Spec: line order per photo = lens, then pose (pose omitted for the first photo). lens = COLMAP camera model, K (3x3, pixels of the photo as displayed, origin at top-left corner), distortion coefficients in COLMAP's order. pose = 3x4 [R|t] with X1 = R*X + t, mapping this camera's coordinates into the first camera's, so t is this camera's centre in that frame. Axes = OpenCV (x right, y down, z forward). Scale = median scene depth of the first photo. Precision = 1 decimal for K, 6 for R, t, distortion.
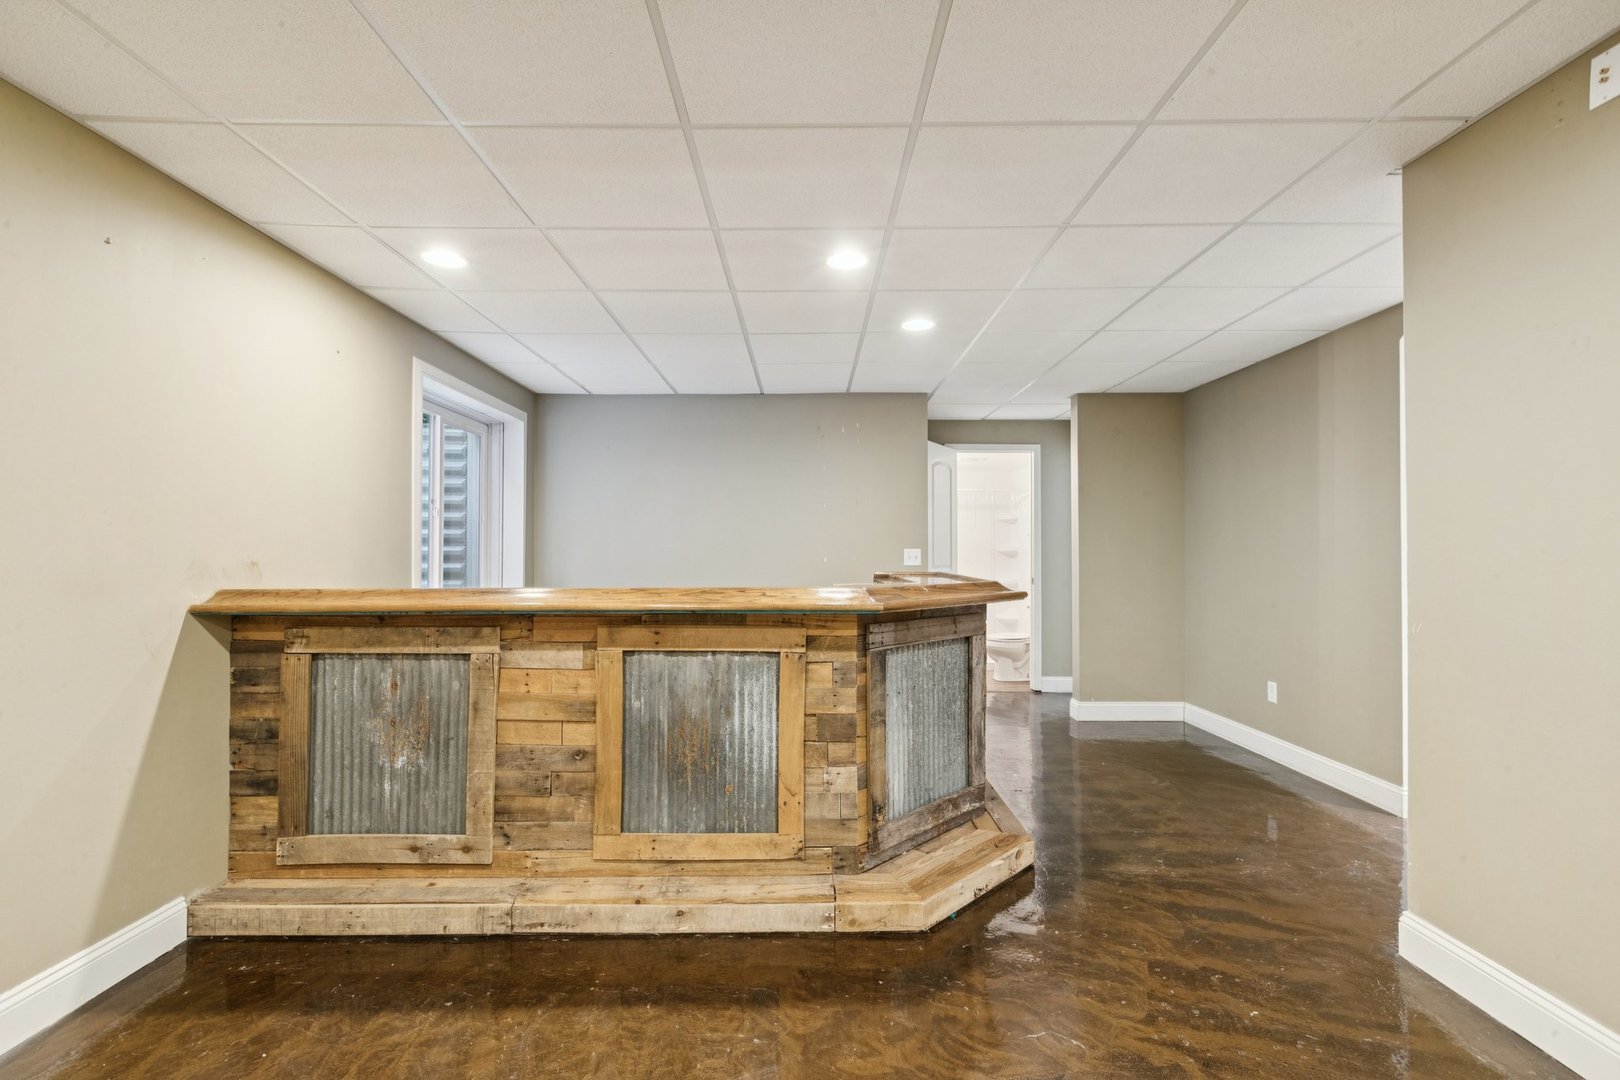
lens RADIAL K [[718.1, 0, 810.0], [0, 718.1, 540.0], [0, 0, 1]] dist [0.001749, 0.000246]
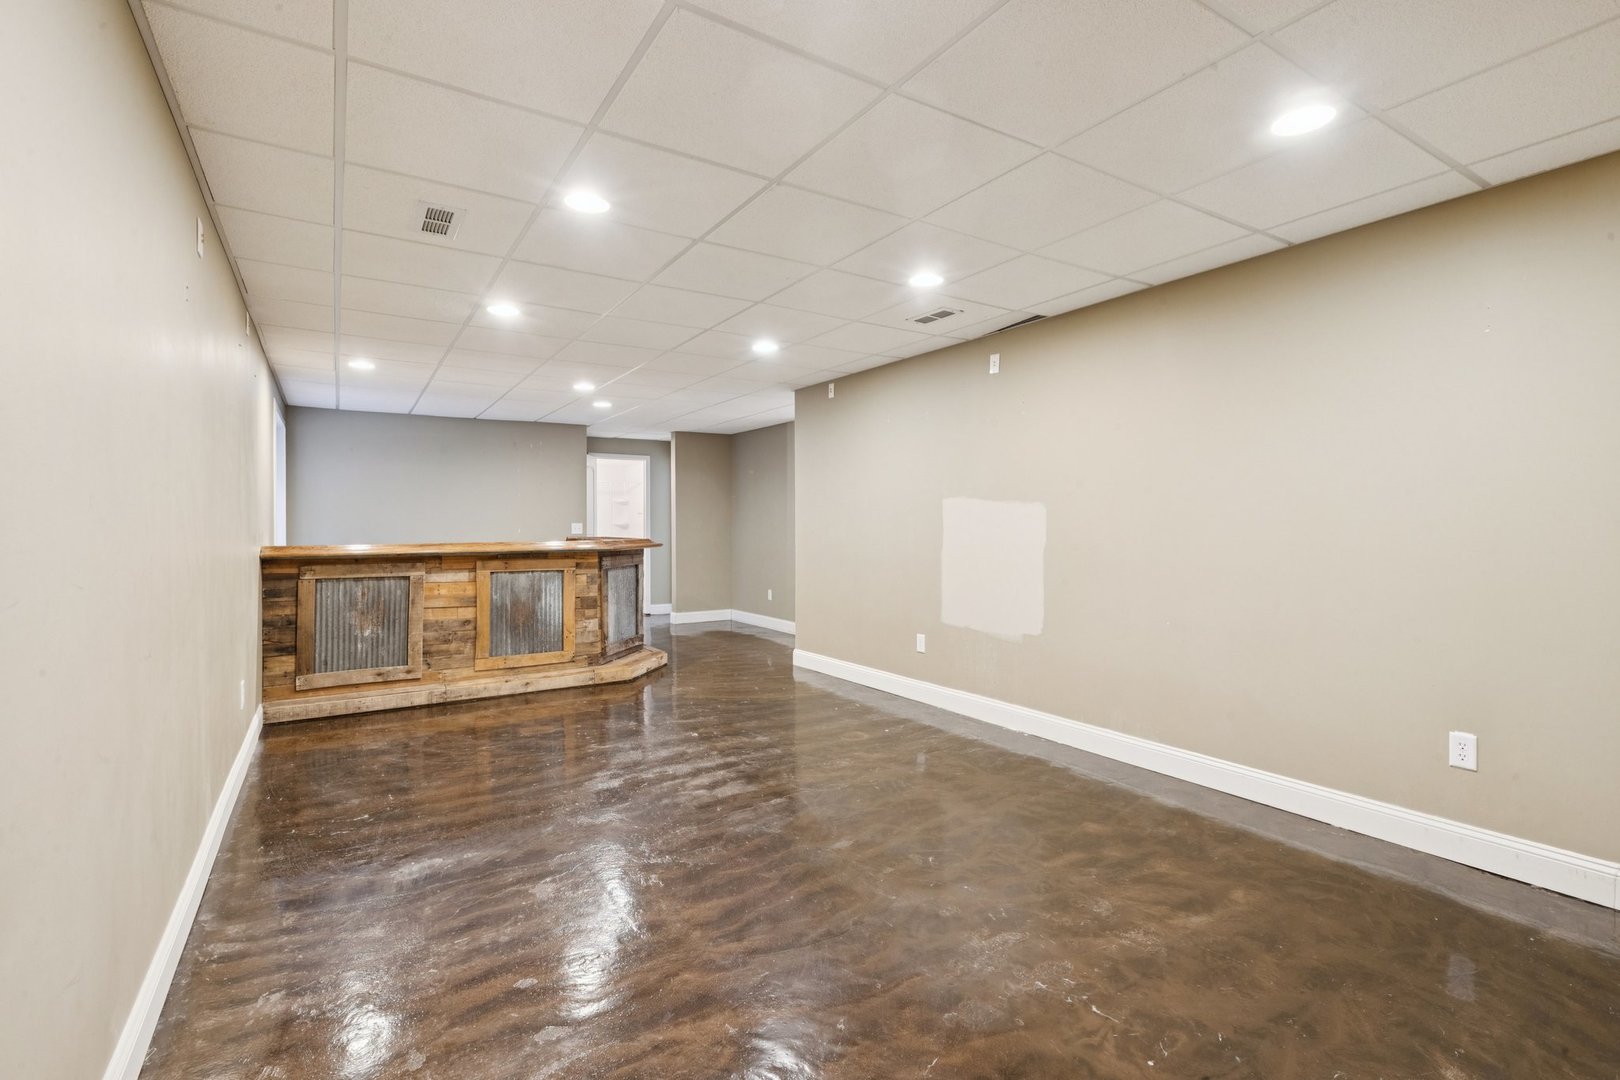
lens RADIAL K [[740.2, 0, 808.7], [0, 740.2, 527.8], [0, 0, 1]] dist [0.000996, 0.000081]
pose [[0.841481, -0.005434, 0.540259, -0.646888], [-0.005855, 0.999799, 0.019177, -0.023926], [-0.540254, -0.019300, 0.841280, -1.350894]]
